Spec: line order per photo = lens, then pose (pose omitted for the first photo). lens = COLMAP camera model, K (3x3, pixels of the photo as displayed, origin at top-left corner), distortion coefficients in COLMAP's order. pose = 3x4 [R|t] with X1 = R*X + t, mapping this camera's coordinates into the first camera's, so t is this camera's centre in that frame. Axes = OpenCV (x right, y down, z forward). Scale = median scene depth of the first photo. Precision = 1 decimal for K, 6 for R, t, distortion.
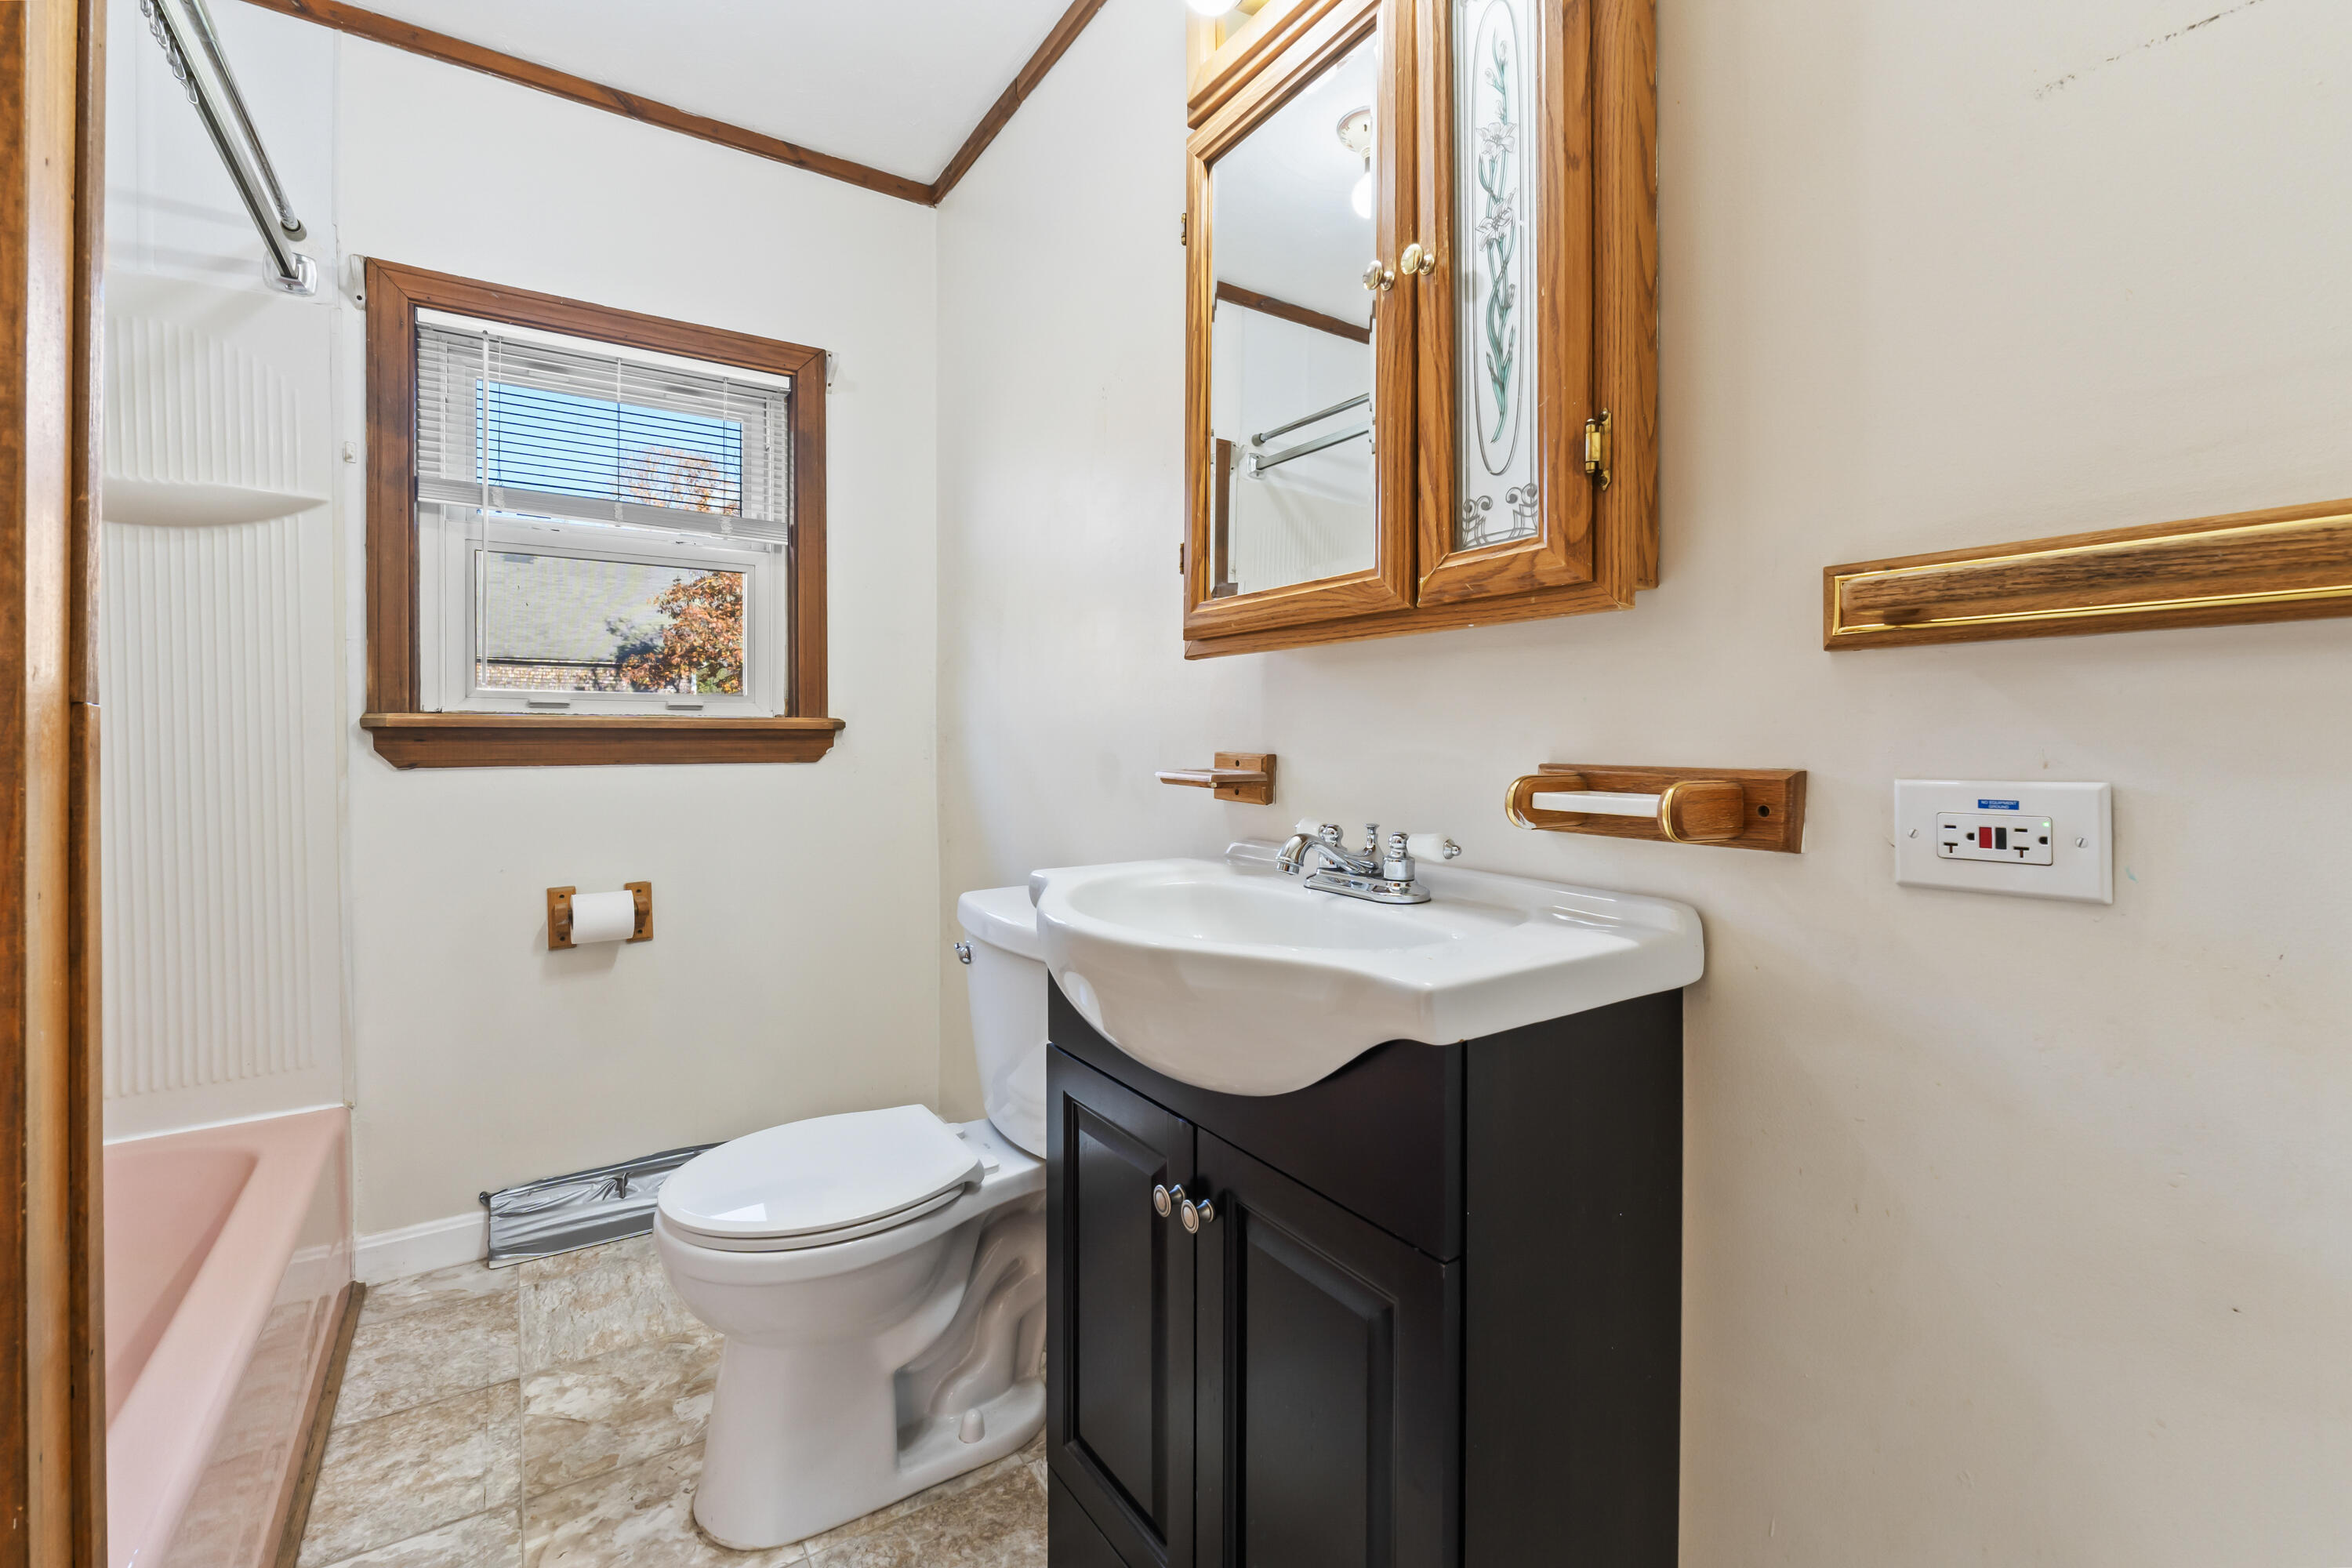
lens RADIAL K [[1012.9, 0, 1206.2], [0, 1012.9, 721.5], [0, 0, 1]] dist [-0.001035, -0.000354]
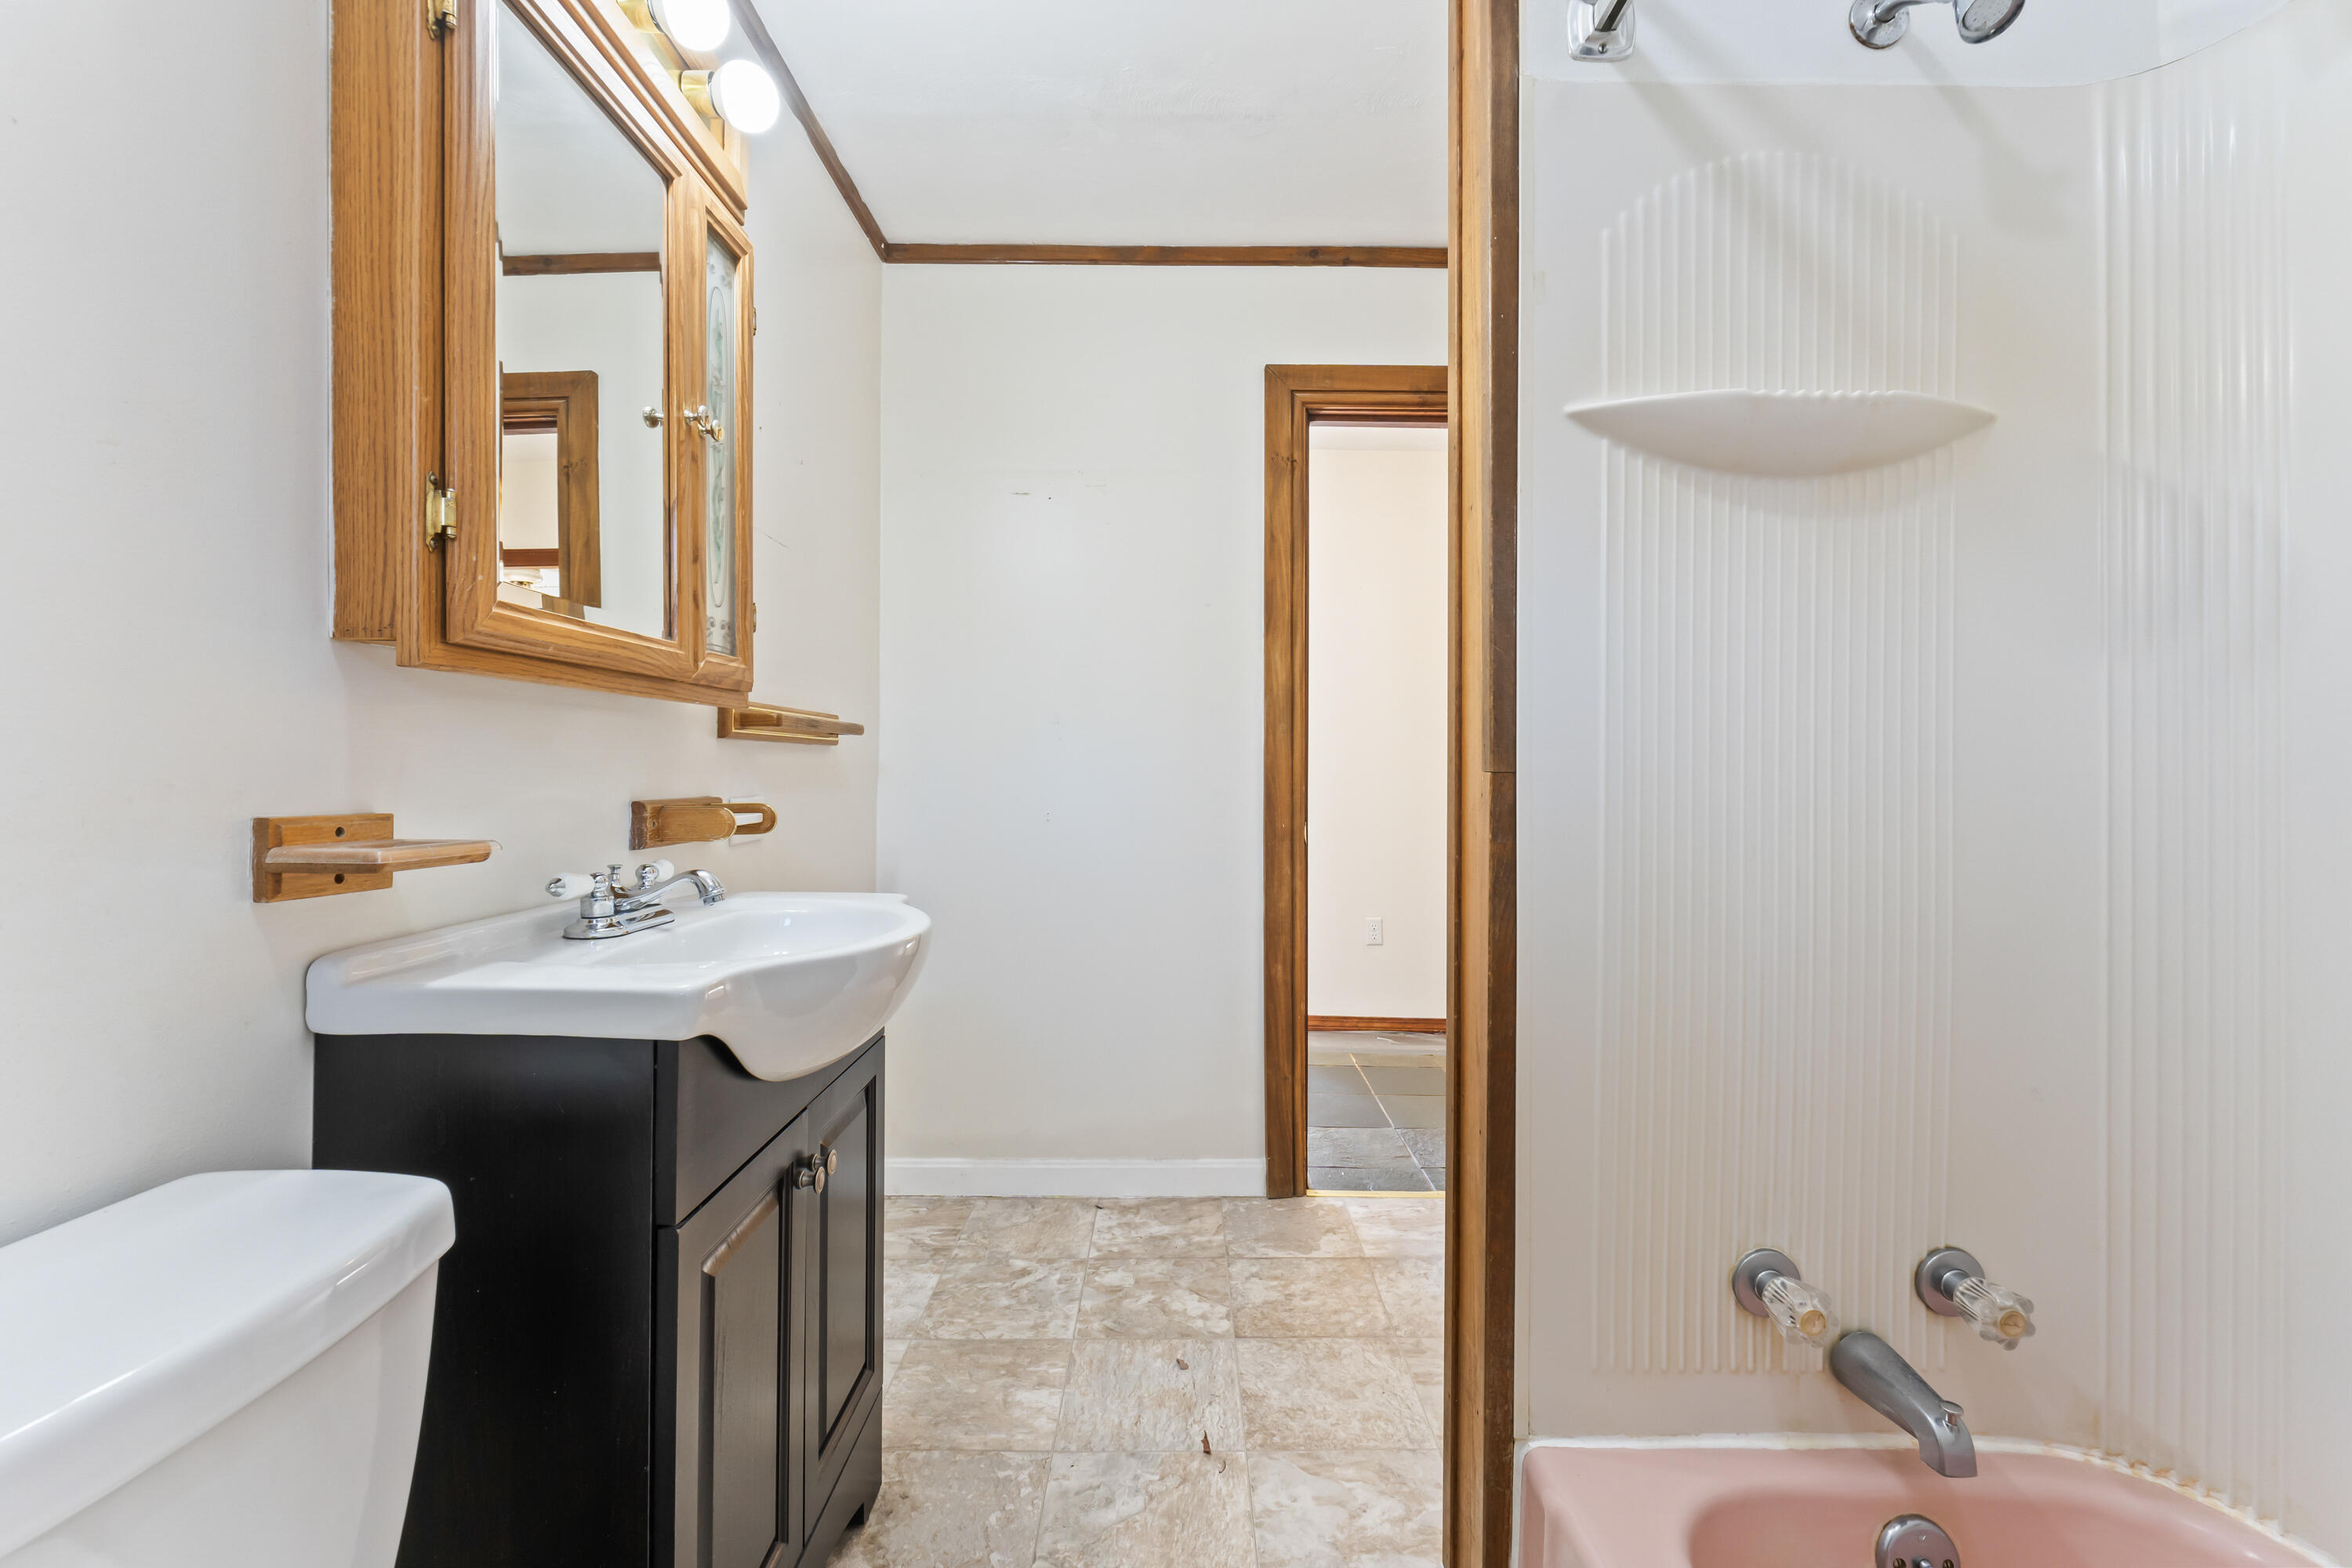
lens RADIAL K [[1012.9, 0, 1176.9], [0, 1012.9, 768.3], [0, 0, 1]] dist [-0.001035, -0.000354]
pose [[-0.823492, -0.012098, 0.567199, -1.274478], [-0.008407, 0.999923, 0.009123, -0.009876], [-0.567265, 0.002744, -0.823530, 1.991536]]
